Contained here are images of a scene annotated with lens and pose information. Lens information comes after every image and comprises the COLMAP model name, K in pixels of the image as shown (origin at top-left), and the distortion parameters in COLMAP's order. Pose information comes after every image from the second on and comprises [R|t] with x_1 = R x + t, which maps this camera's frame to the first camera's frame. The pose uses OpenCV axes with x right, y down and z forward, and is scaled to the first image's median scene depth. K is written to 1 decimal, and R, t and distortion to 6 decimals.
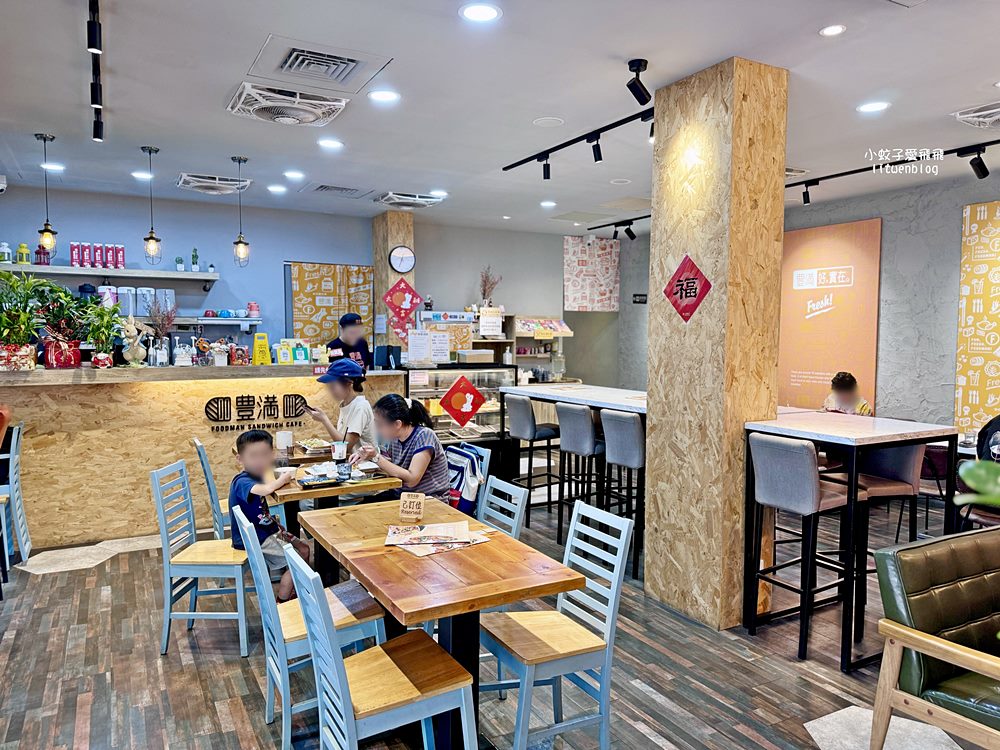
lens RADIAL K [[703.1, 0, 499.3], [0, 703.1, 376.1], [0, 0, 1]] dist [-0.002488, -0.002551]
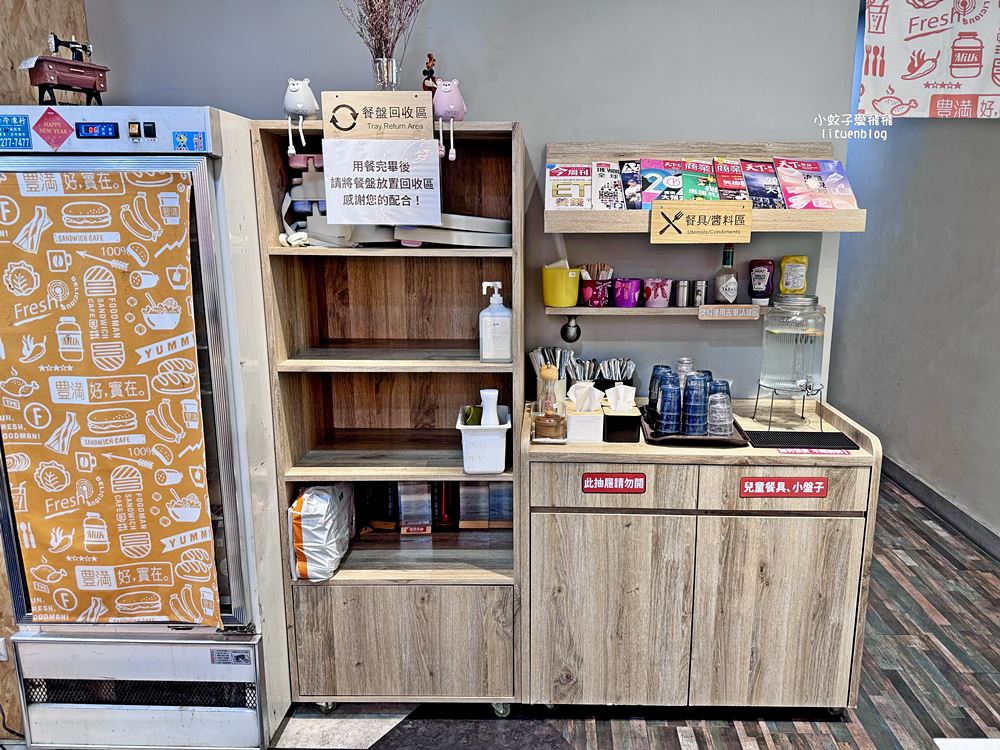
lens RADIAL K [[703.1, 0, 501.4], [0, 703.1, 377.6], [0, 0, 1]] dist [-0.002488, -0.002551]
pose [[0.865744, 0.094750, -0.491437, 0.122532], [-0.025648, 0.989026, 0.145501, -0.042654], [0.499830, -0.113362, 0.858673, 0.793773]]
